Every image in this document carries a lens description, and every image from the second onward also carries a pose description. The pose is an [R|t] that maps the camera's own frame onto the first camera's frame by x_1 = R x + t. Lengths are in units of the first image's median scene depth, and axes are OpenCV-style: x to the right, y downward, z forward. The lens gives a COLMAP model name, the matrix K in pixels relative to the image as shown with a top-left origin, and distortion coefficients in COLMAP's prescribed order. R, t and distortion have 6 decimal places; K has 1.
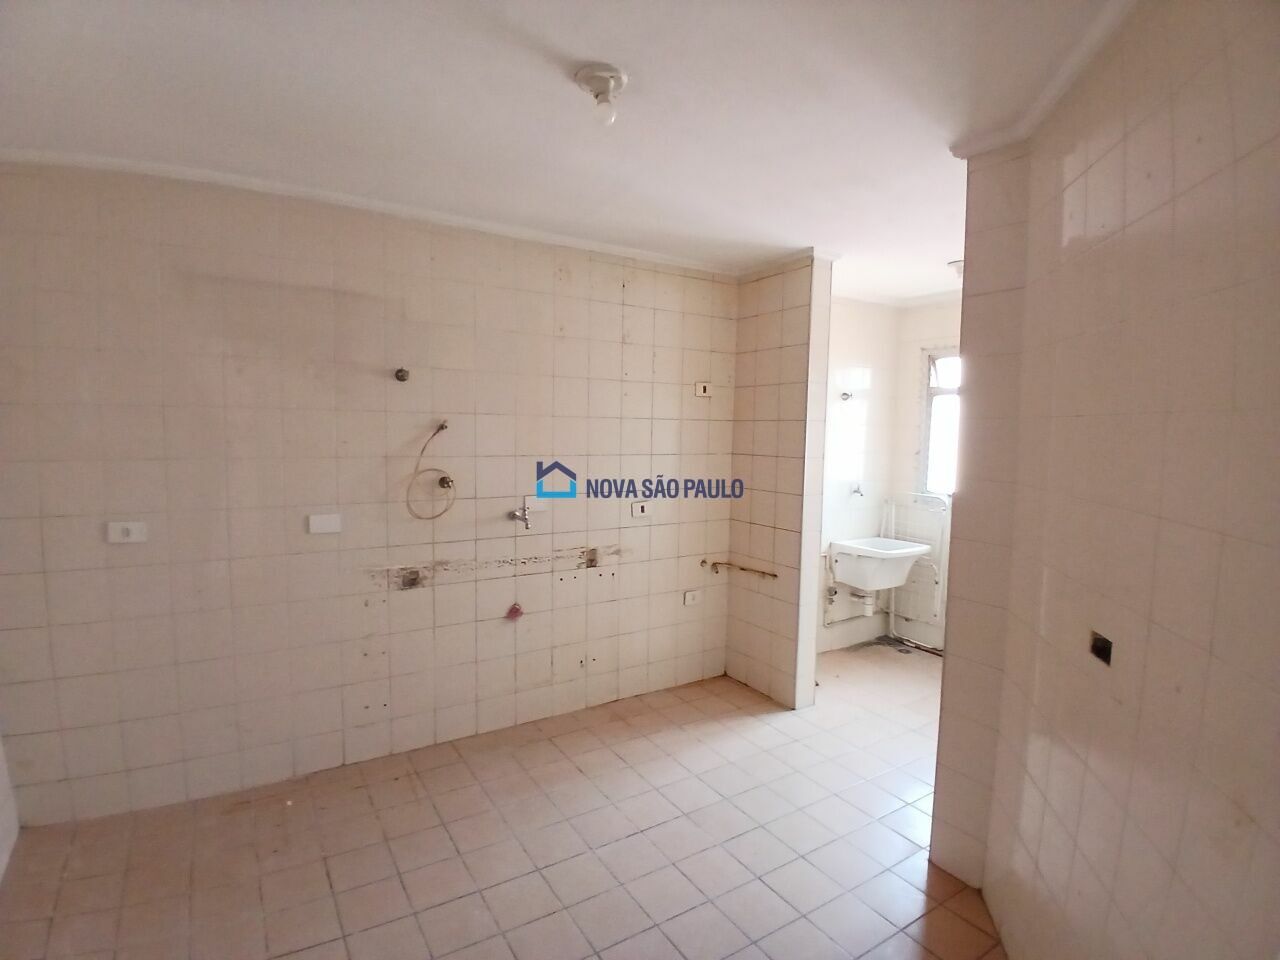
lens RADIAL K [[643.0, 0, 640.0], [0, 643.0, 480.0], [0, 0, 1]] dist [-0.000310, -0.040069]
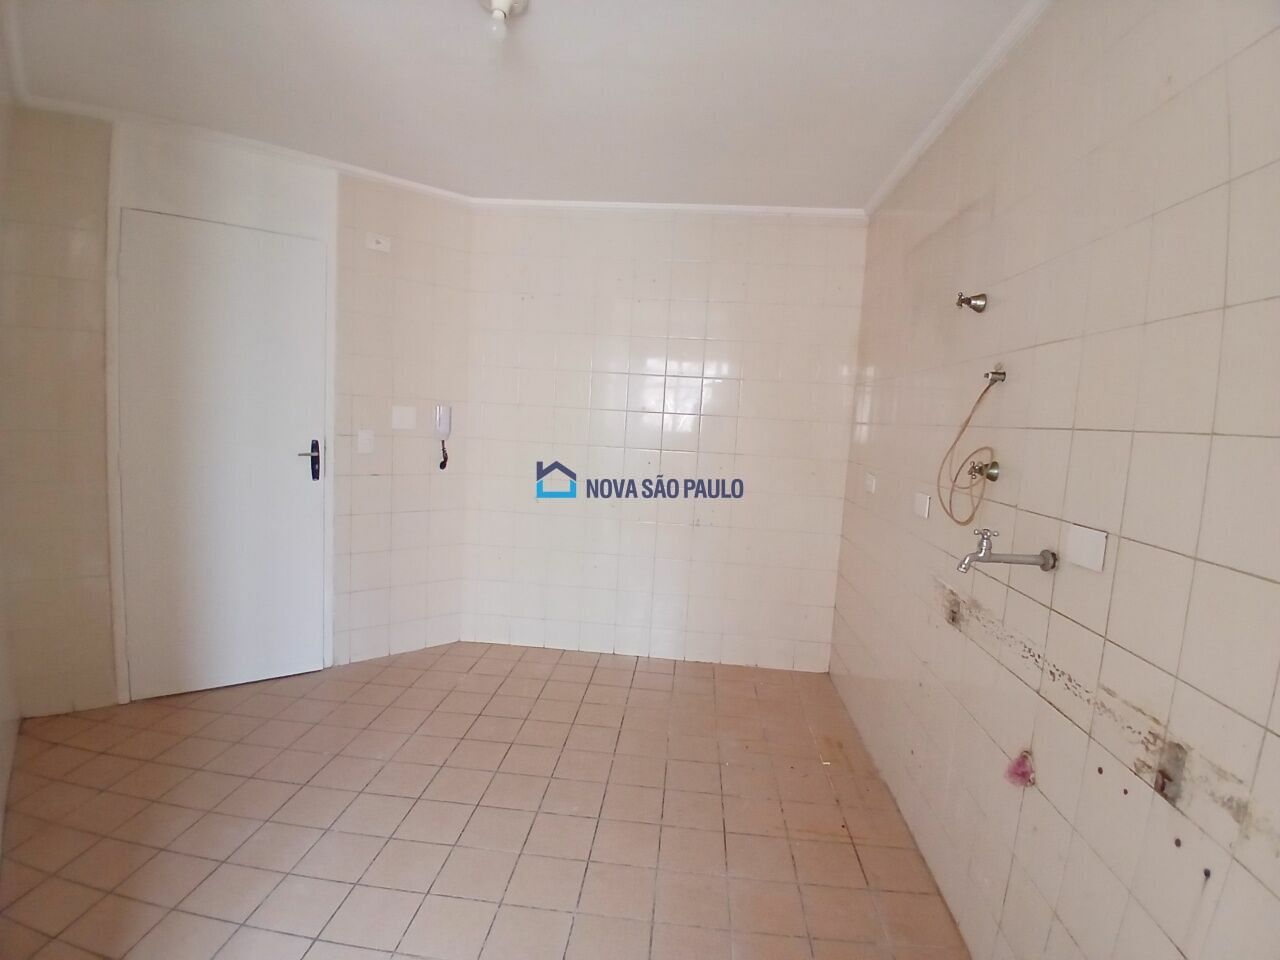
lens RADIAL K [[643.0, 0, 640.0], [0, 643.0, 480.0], [0, 0, 1]] dist [-0.000310, -0.040069]
pose [[-0.608224, 0.026778, -0.793313, 0.320246], [-0.130893, 0.982365, 0.133514, -0.022017], [0.782899, 0.185046, -0.593993, 0.980874]]
